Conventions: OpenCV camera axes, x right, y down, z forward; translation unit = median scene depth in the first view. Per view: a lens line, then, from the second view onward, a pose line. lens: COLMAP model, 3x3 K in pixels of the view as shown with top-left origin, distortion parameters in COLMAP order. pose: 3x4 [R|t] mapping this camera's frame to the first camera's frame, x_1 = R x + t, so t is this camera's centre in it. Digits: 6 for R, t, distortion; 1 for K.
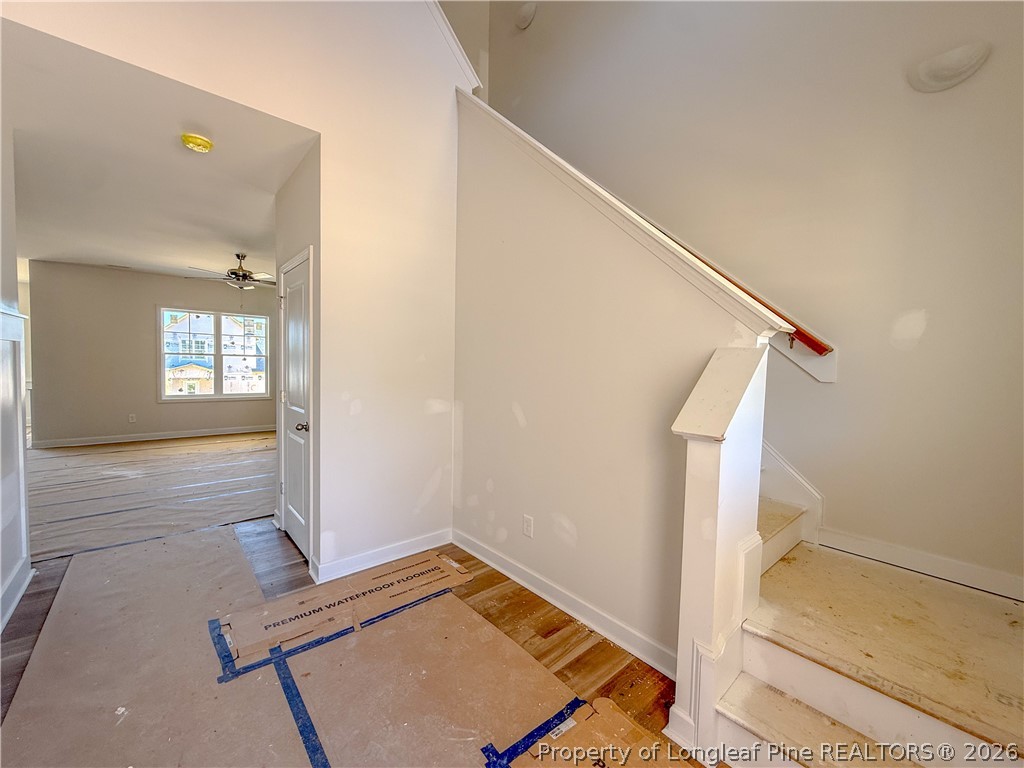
lens RADIAL K [[412.7, 0, 512.3], [0, 412.7, 384.1], [0, 0, 1]] dist [-0.002893, -0.000067]
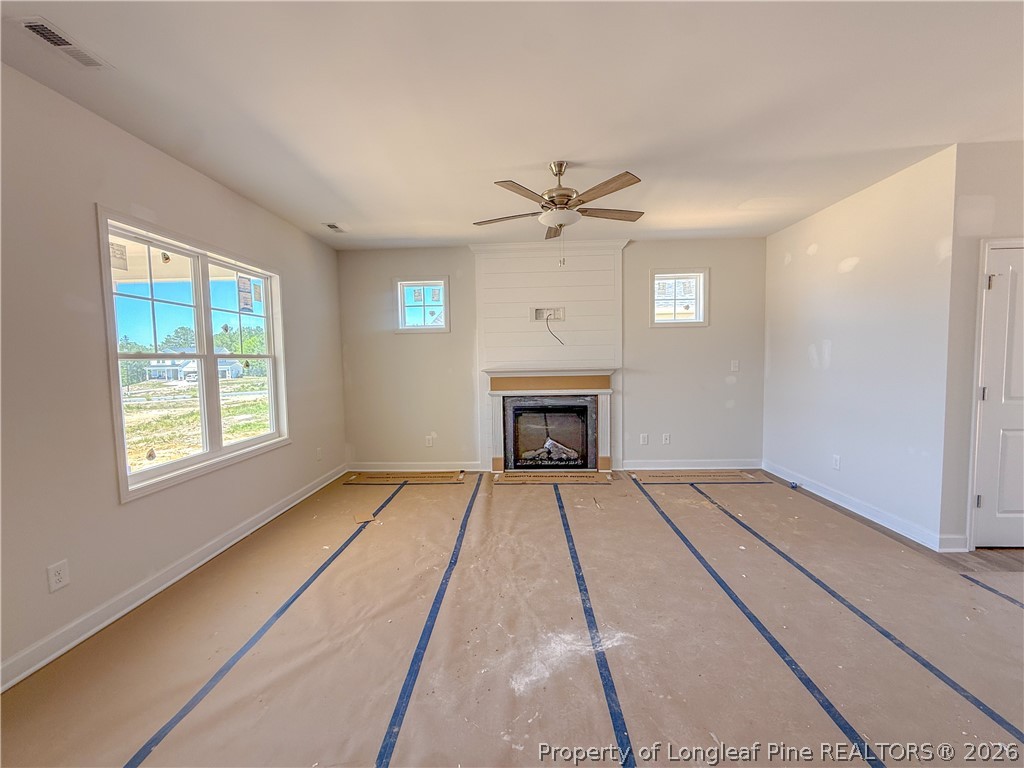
lens RADIAL K [[412.7, 0, 510.3], [0, 412.7, 381.1], [0, 0, 1]] dist [-0.002893, -0.000067]
pose [[0.677114, -0.078612, 0.731667, -0.814817], [0.066962, 0.996735, 0.045122, -0.044401], [-0.732825, 0.018441, 0.680167, 0.495480]]
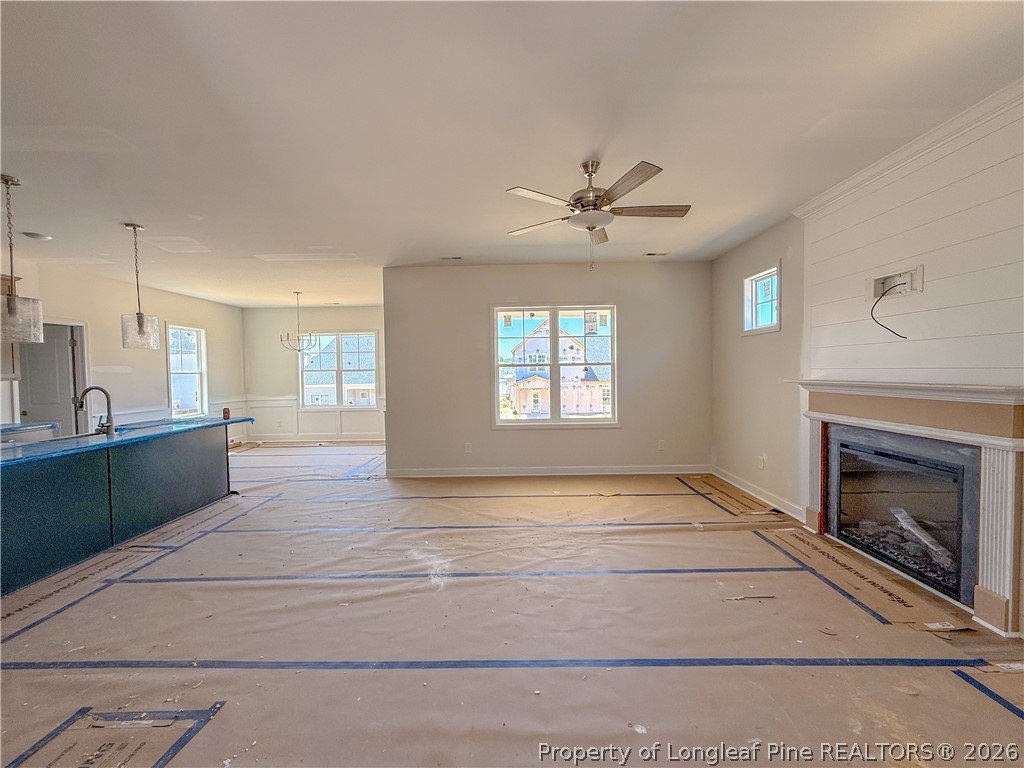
lens RADIAL K [[412.7, 0, 512.8], [0, 412.7, 385.6], [0, 0, 1]] dist [-0.002893, -0.000067]
pose [[0.750725, -0.013525, -0.660477, -0.288438], [0.005803, 0.999887, -0.013879, -0.024265], [0.660590, 0.006586, 0.750718, 0.403329]]
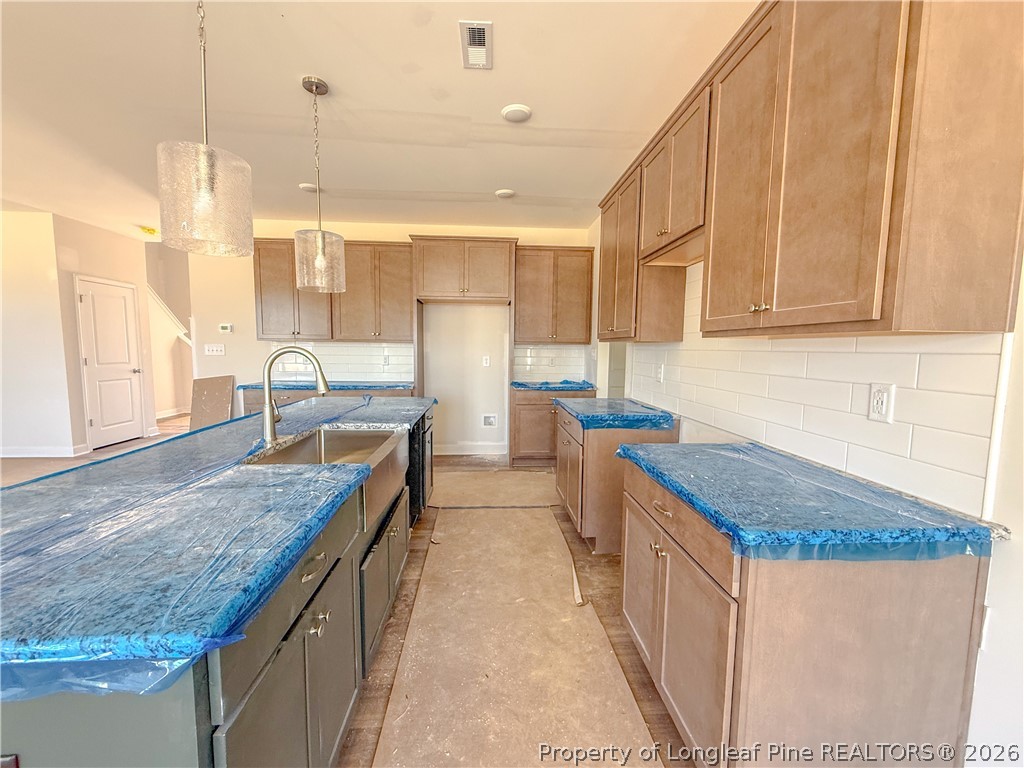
lens RADIAL K [[412.7, 0, 509.2], [0, 412.7, 385.3], [0, 0, 1]] dist [-0.002893, -0.000067]
pose [[-0.796903, -0.086441, 0.597891, -1.215552], [-0.000075, 0.989724, 0.142990, -0.044648], [-0.604107, 0.113904, -0.788721, 0.552937]]
